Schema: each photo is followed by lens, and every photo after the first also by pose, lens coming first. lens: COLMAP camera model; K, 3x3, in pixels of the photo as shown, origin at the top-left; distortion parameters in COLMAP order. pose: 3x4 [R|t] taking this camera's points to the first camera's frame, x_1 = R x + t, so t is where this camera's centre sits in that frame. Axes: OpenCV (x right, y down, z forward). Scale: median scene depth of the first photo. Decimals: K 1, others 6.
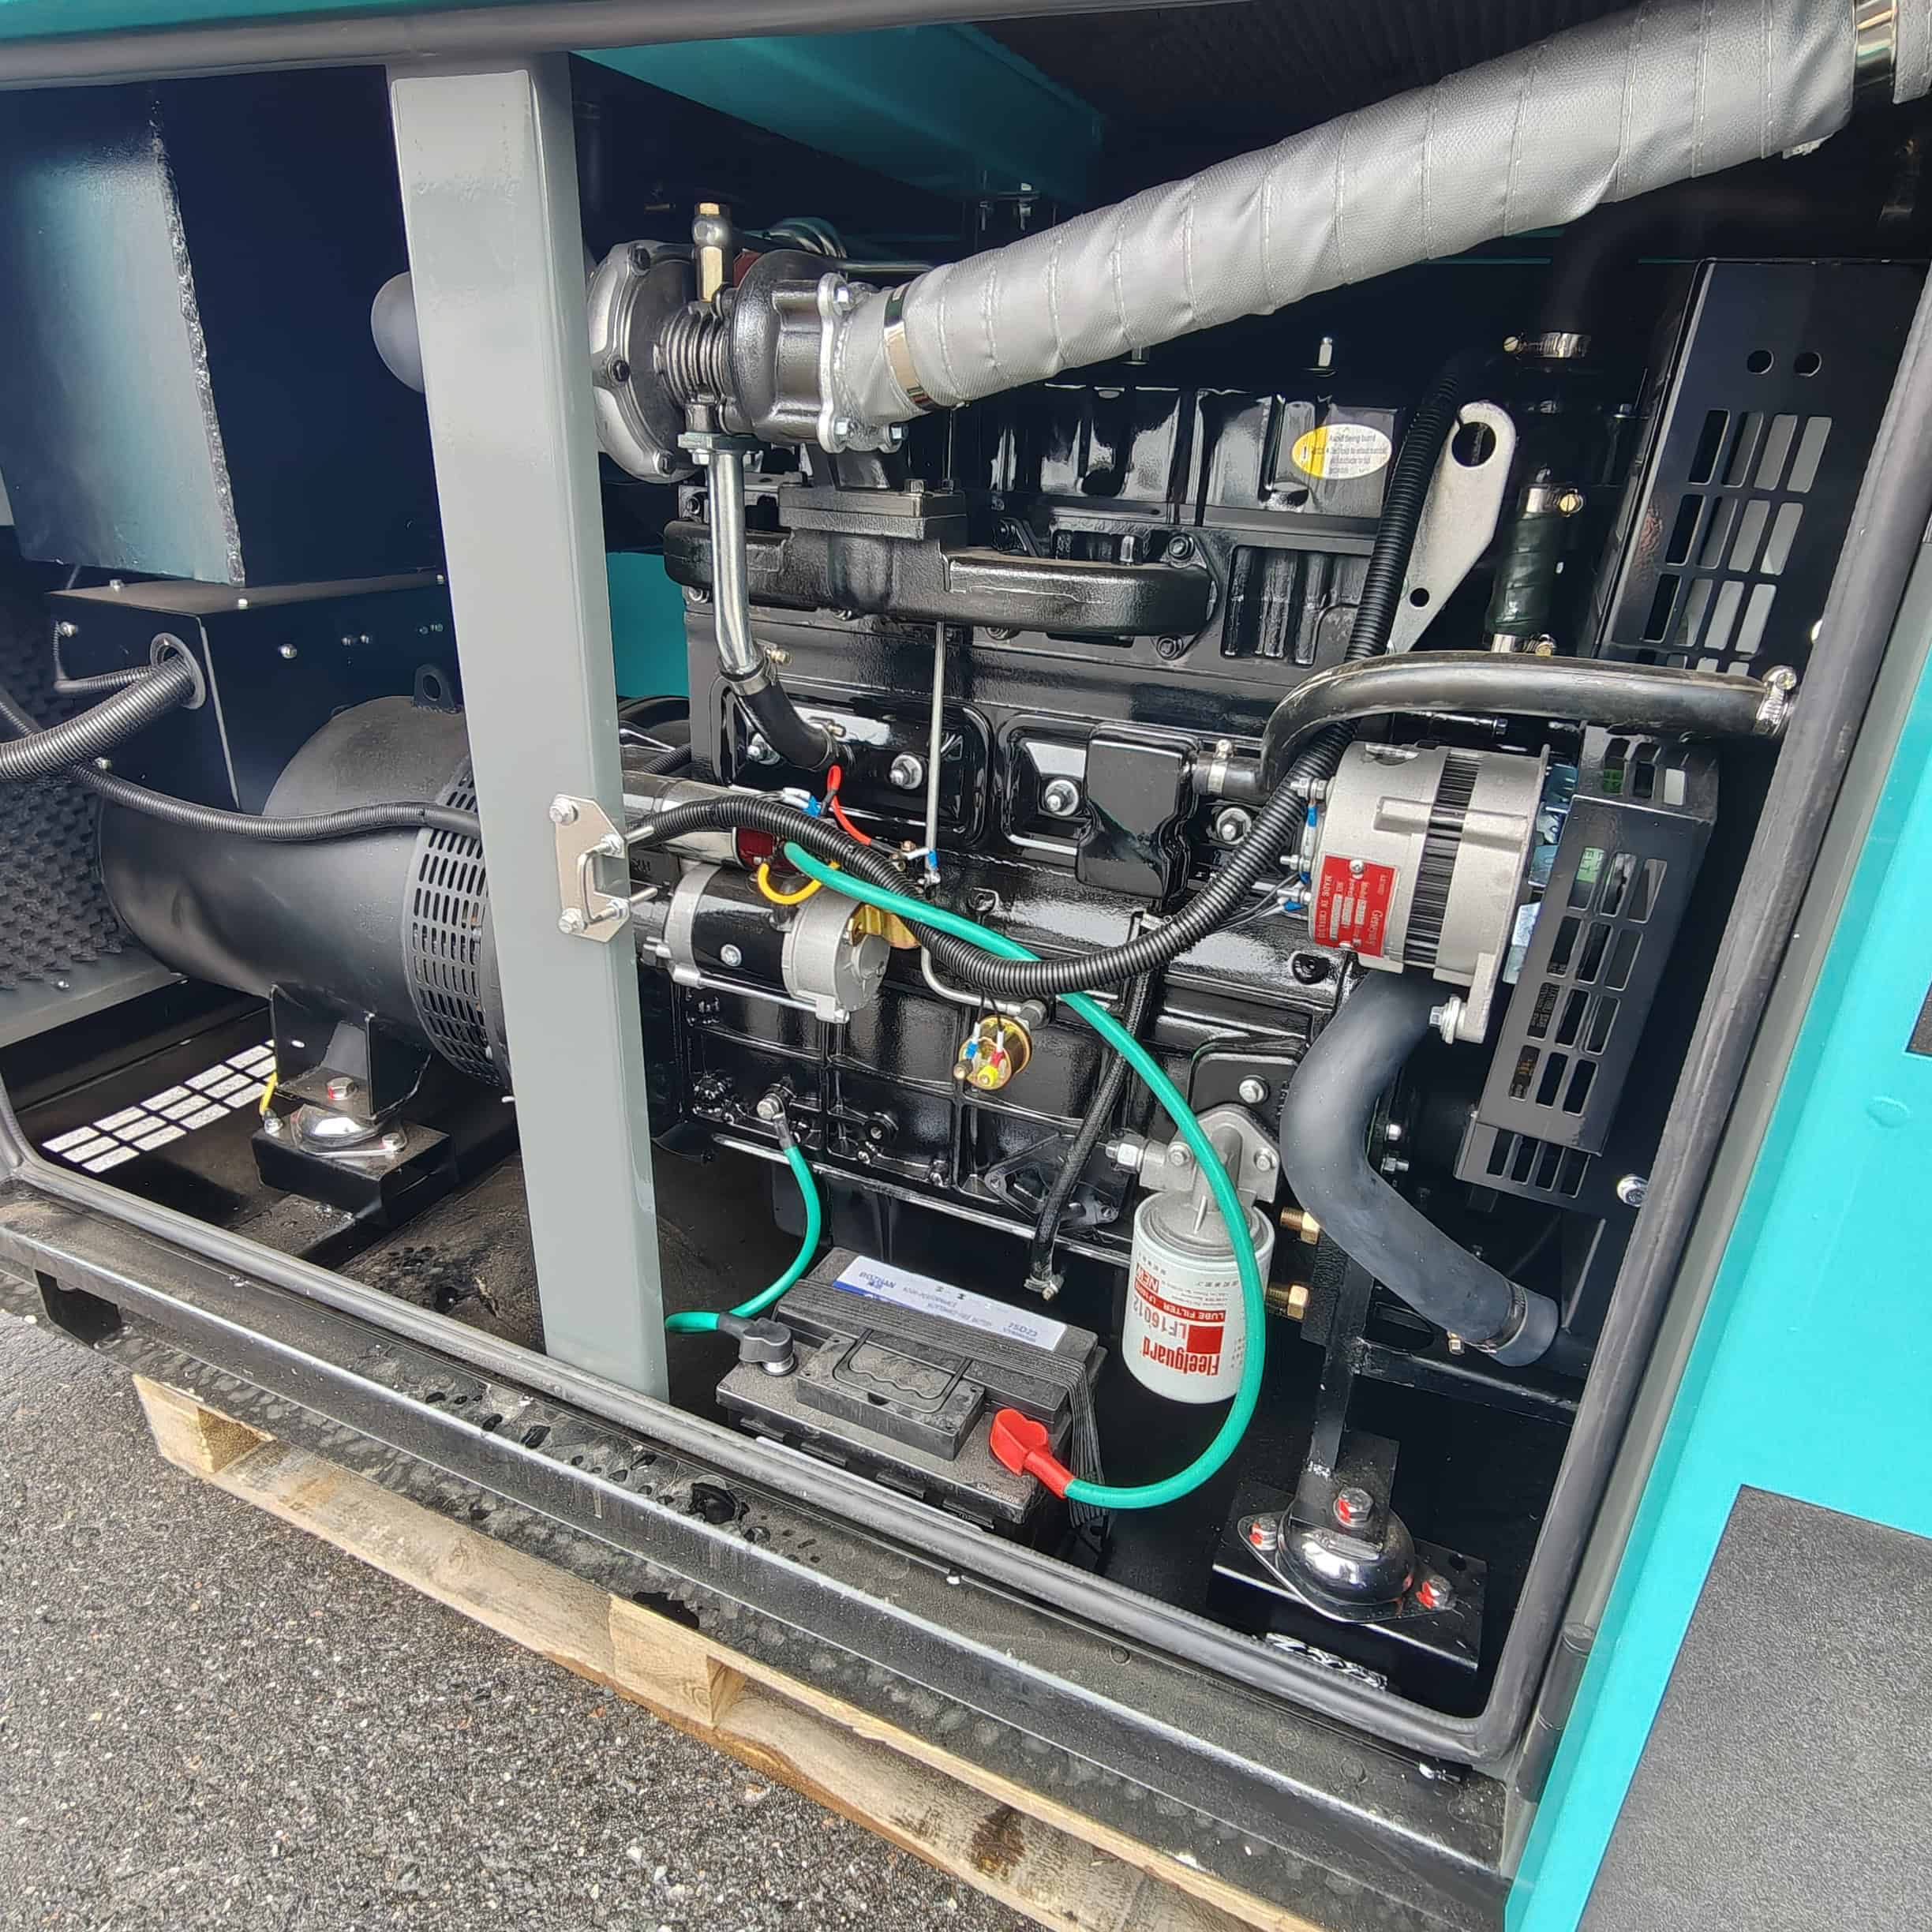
lens RADIAL K [[1245.7, 0, 971.3], [0, 1245.7, 970.9], [0, 0, 1]] dist [0.002718, 0.000514]
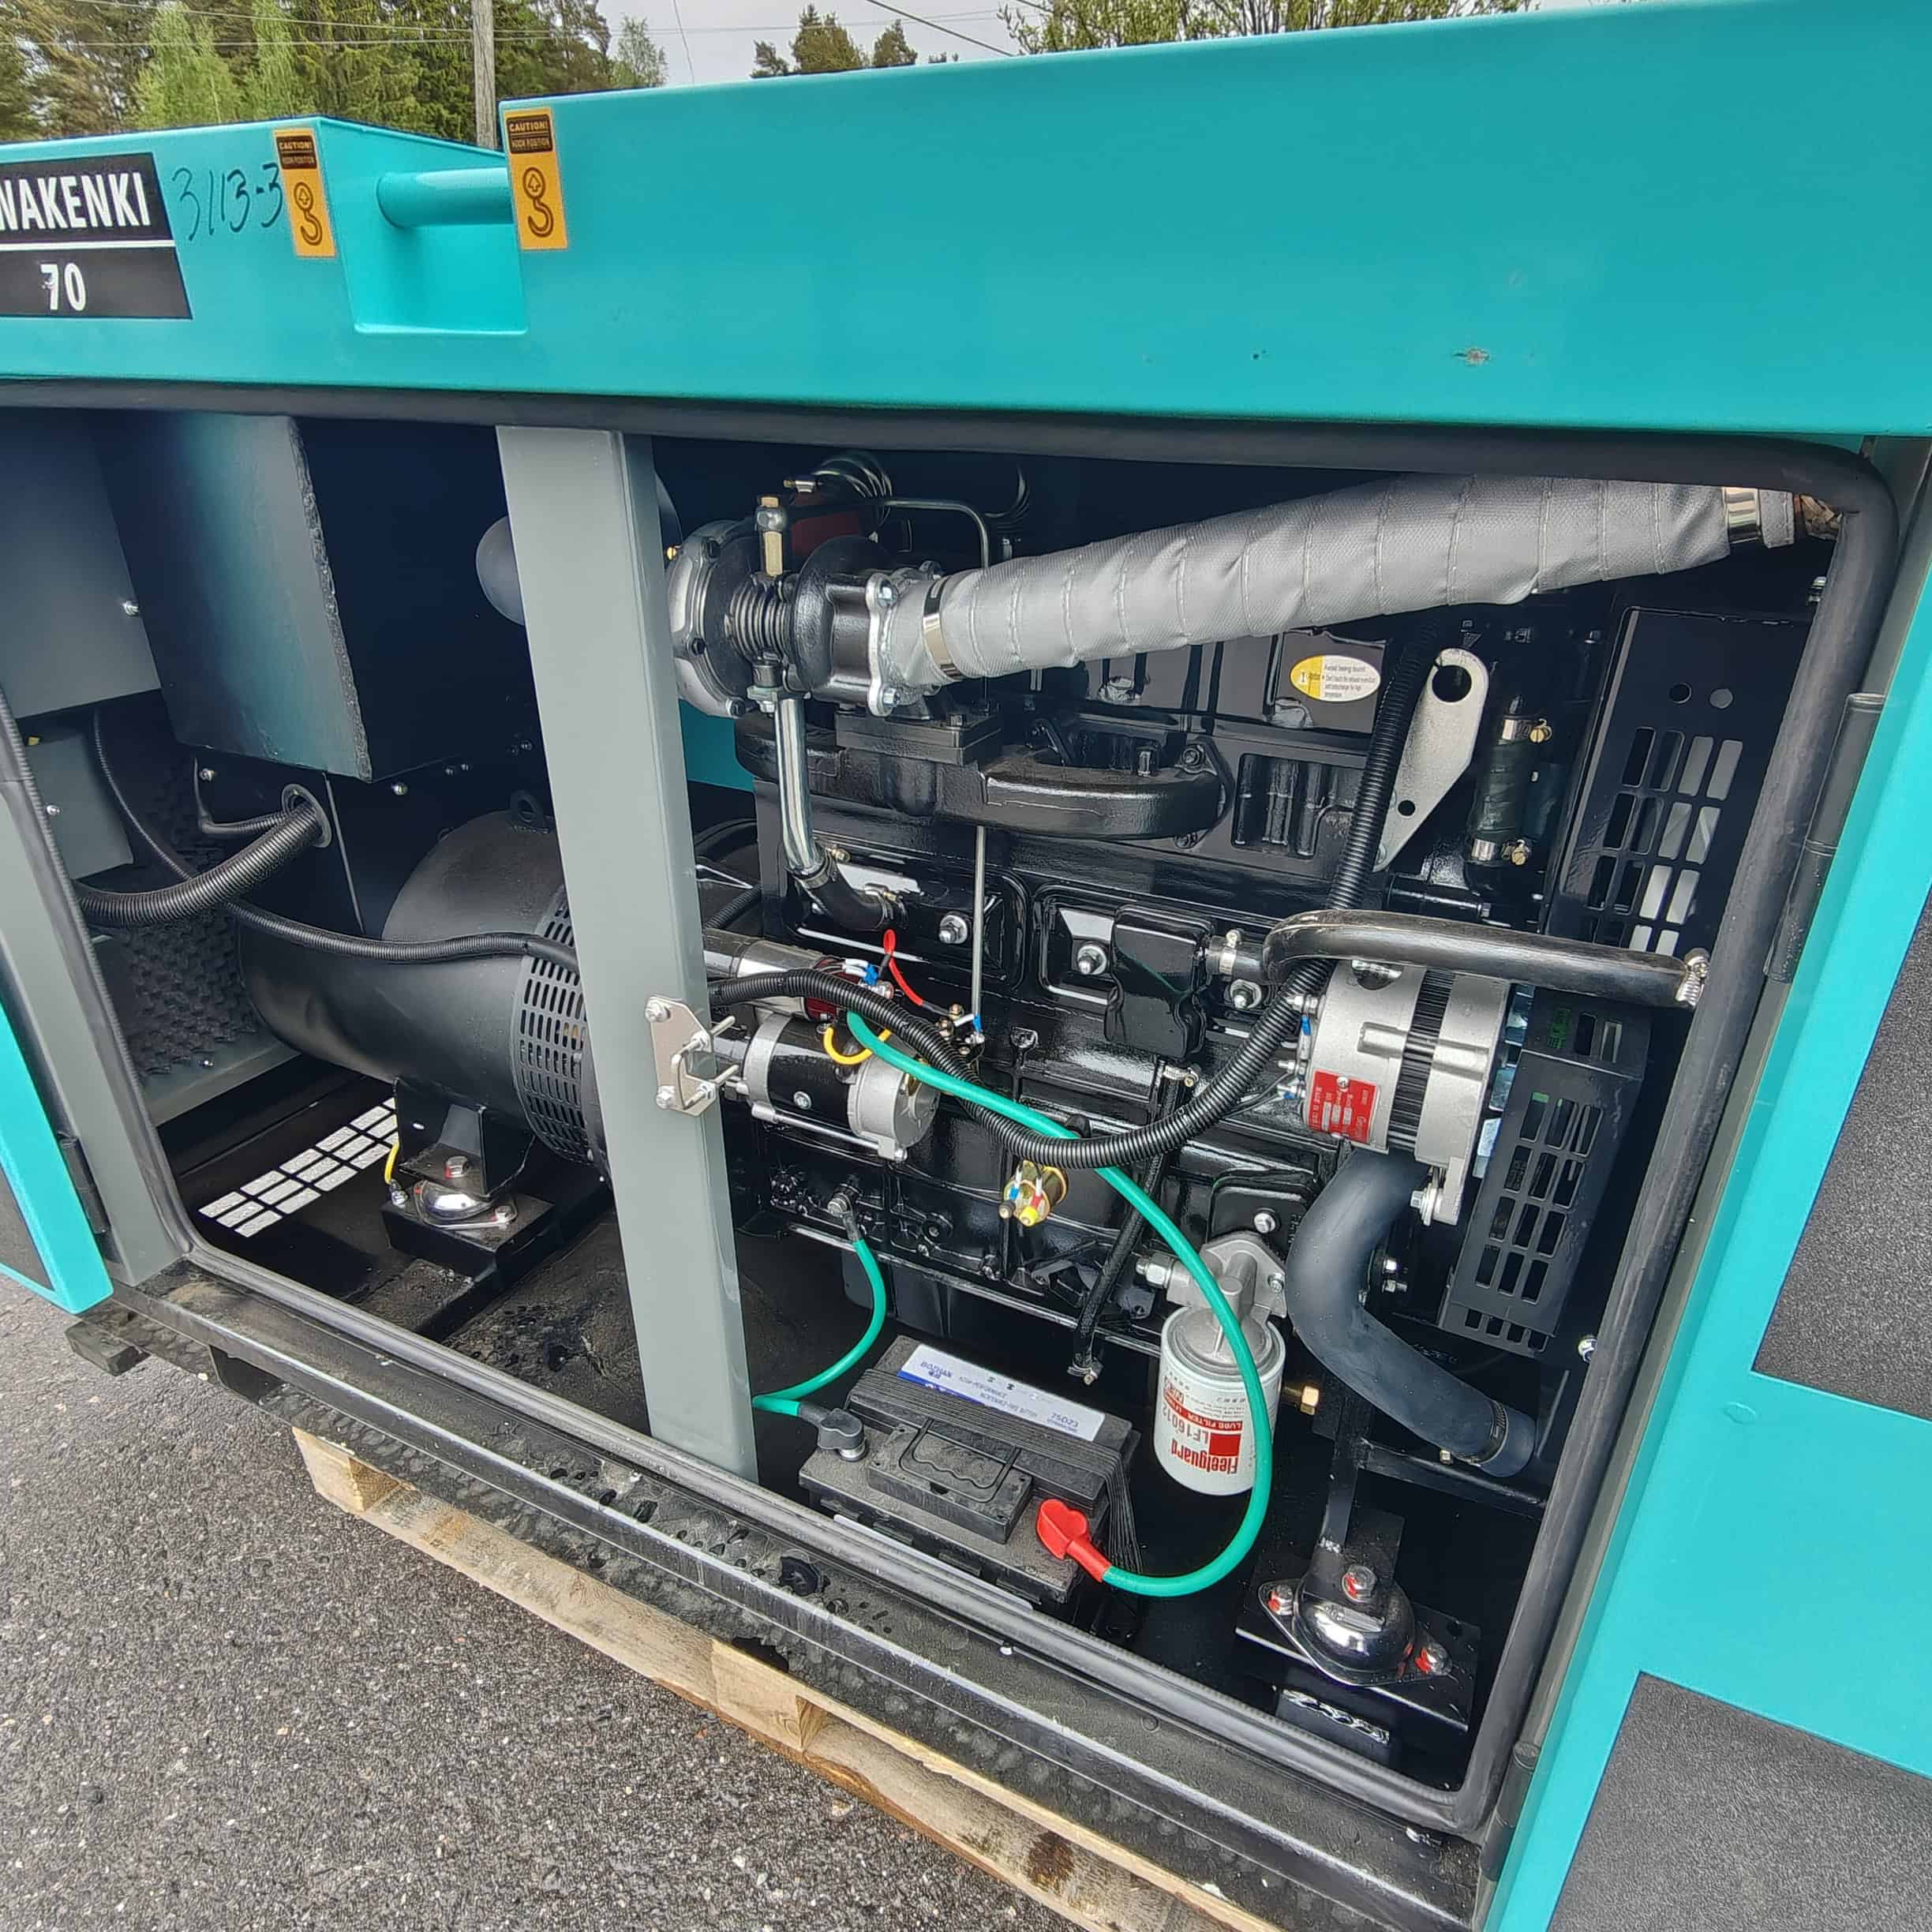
lens RADIAL K [[1234.8, 0, 966.0], [0, 1234.8, 966.0], [0, 0, 1]] dist [0.004893, -0.000894]
pose [[0.998498, -0.017037, -0.052074, 0.017003], [0.019278, 0.998896, 0.042848, -0.179285], [0.051286, -0.043788, 0.997724, -0.111401]]
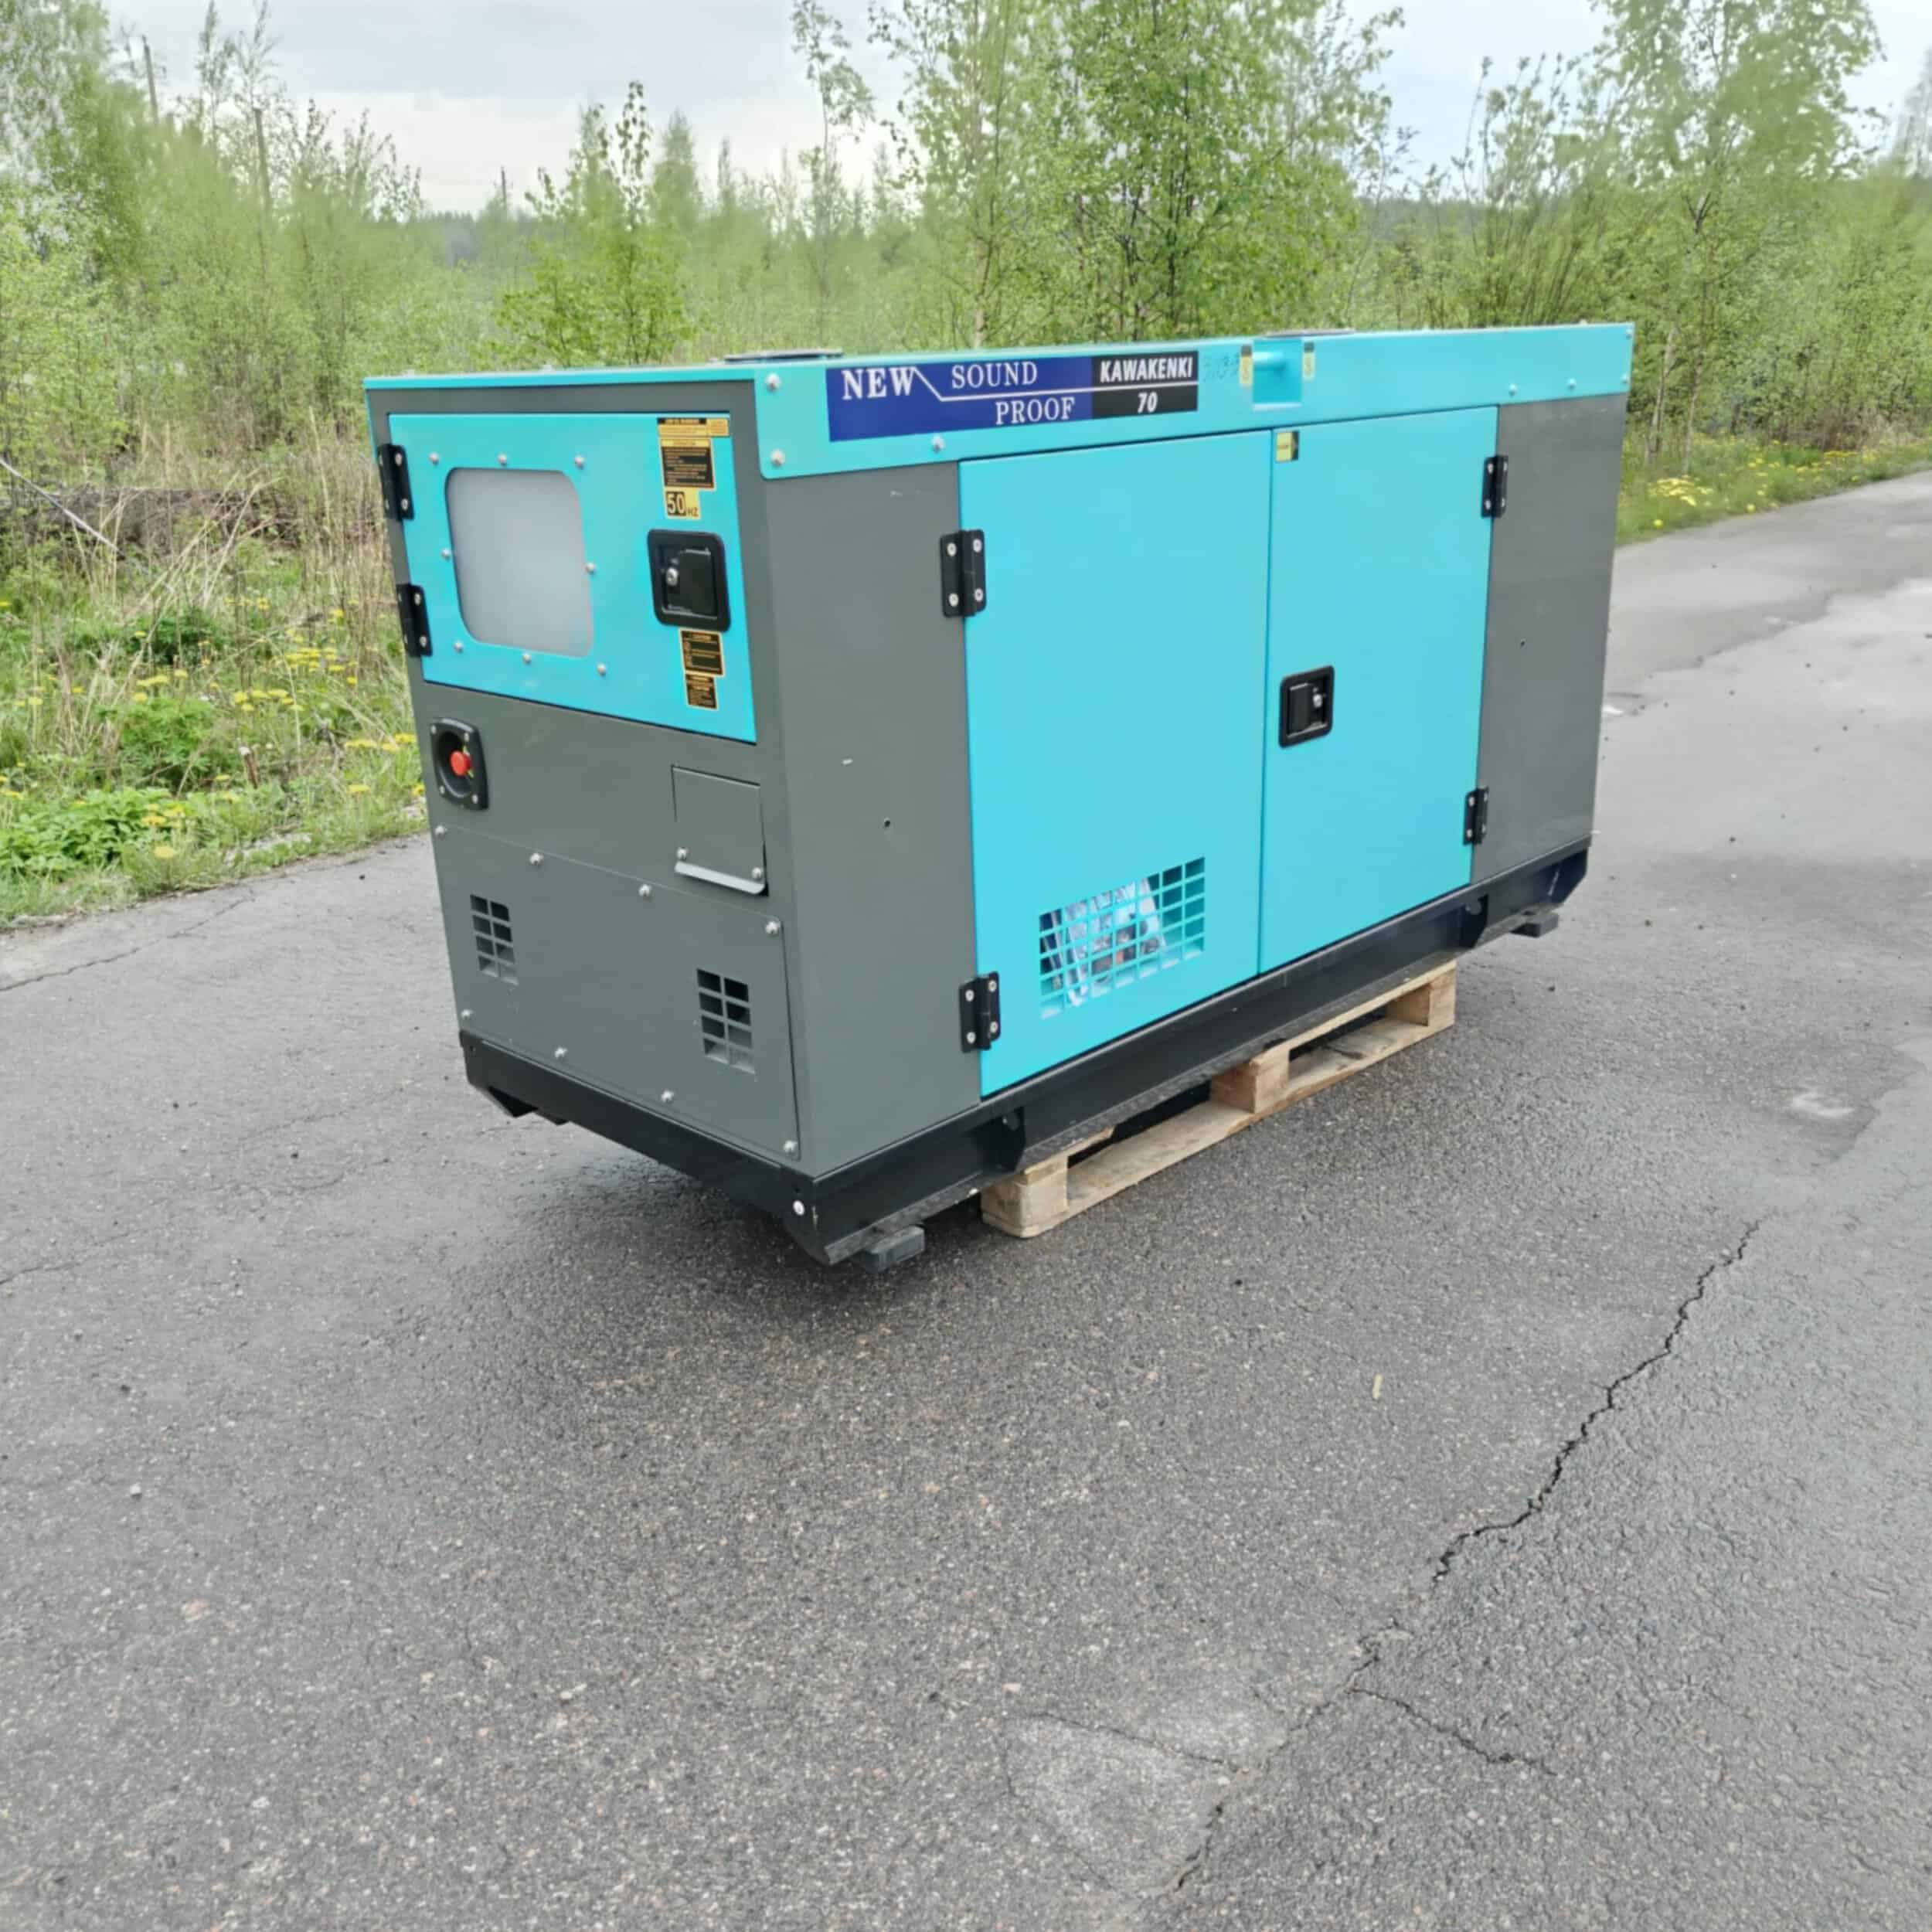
lens RADIAL K [[1796.6, 0, 984.5], [0, 1796.6, 953.2], [0, 0, 1]] dist [0.018949, -0.017868]
pose [[0.324937, -0.360673, 0.874260, -3.446834], [0.433173, 0.878514, 0.201430, -0.538394], [-0.840700, 0.313254, 0.441695, -0.029364]]
